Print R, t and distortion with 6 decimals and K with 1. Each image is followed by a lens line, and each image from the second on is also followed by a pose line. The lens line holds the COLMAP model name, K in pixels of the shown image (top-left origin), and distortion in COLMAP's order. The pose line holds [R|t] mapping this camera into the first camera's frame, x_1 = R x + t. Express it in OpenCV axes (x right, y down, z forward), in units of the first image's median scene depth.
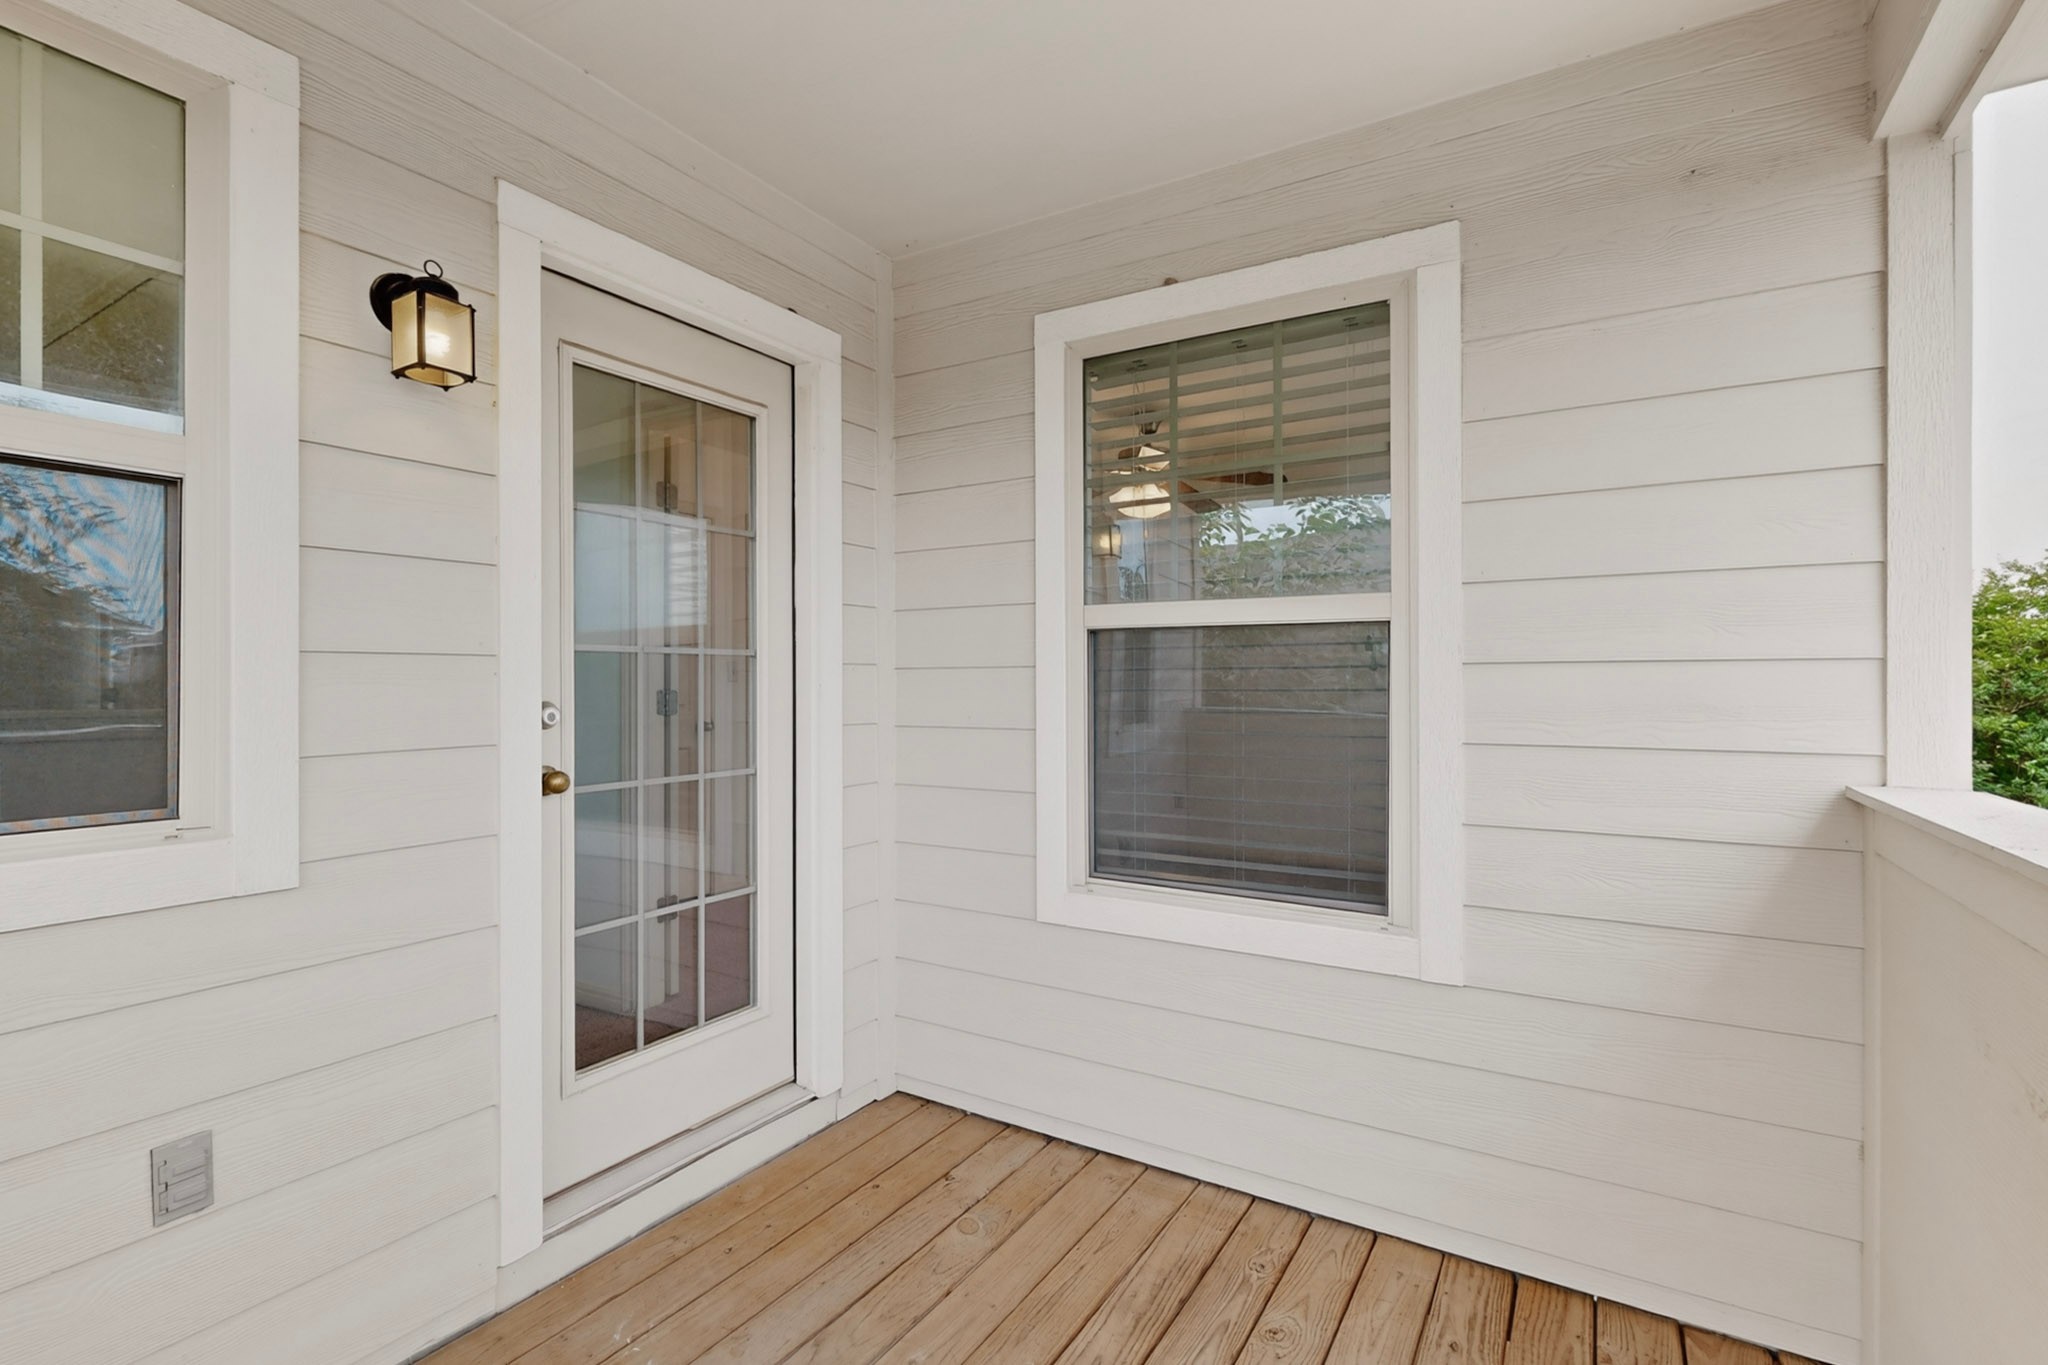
lens RADIAL K [[962.2, 0, 1016.8], [0, 962.2, 675.4], [0, 0, 1]] dist [-0.005238, 0.000037]
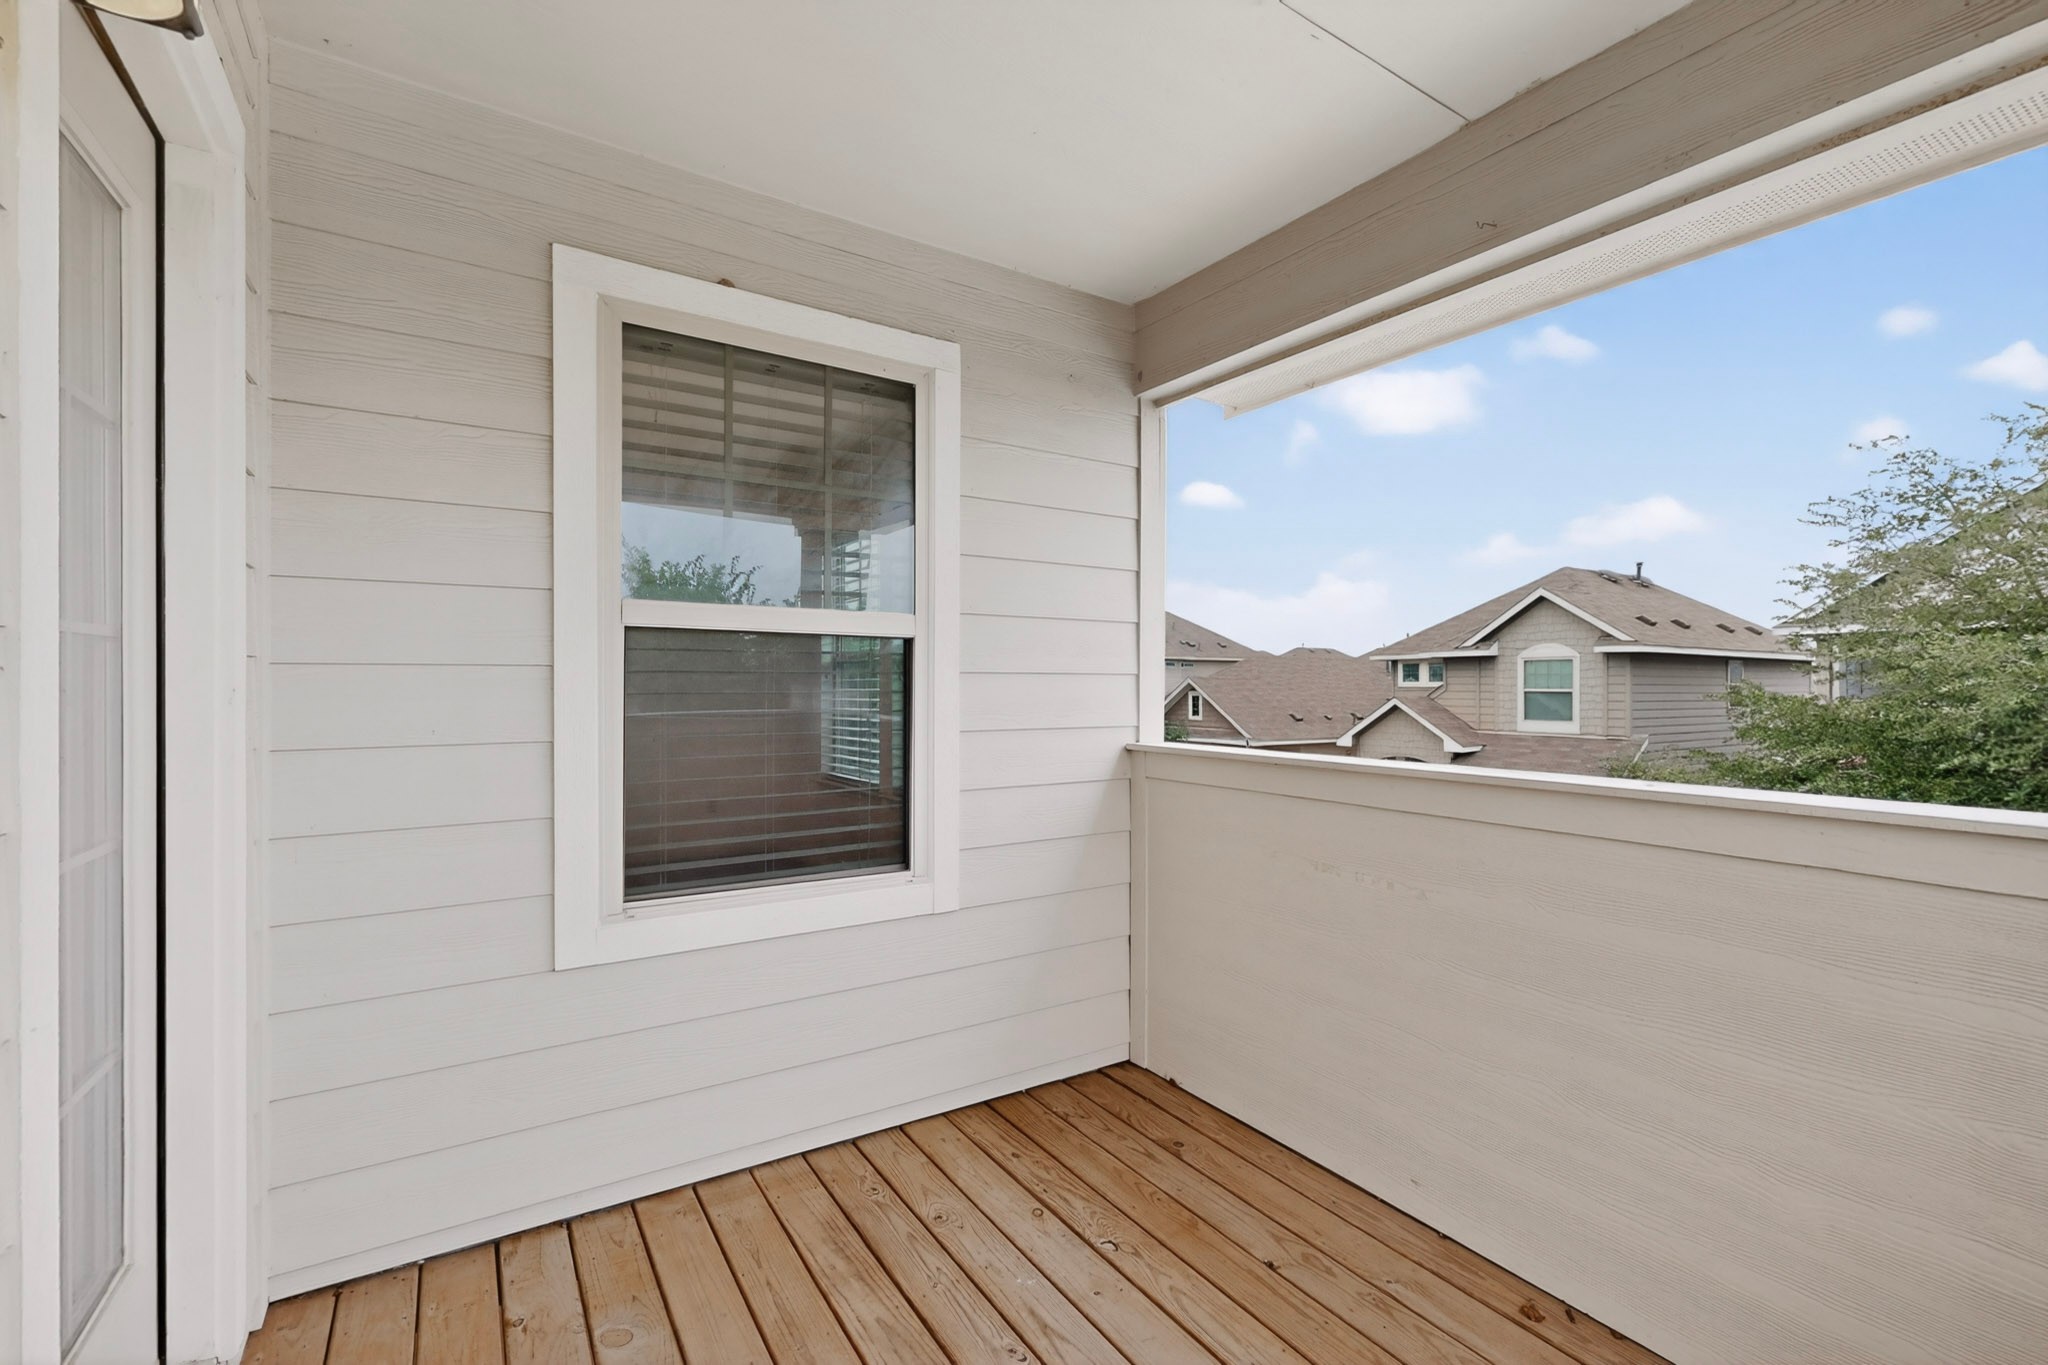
lens RADIAL K [[897.8, 0, 1025.9], [0, 897.8, 690.6], [0, 0, 1]] dist [0.001185, -0.000036]
pose [[0.420560, -0.000684, 0.907265, -0.620508], [-0.007077, 0.999967, 0.004034, 0.006946], [-0.907237, -0.008118, 0.420541, 0.364161]]
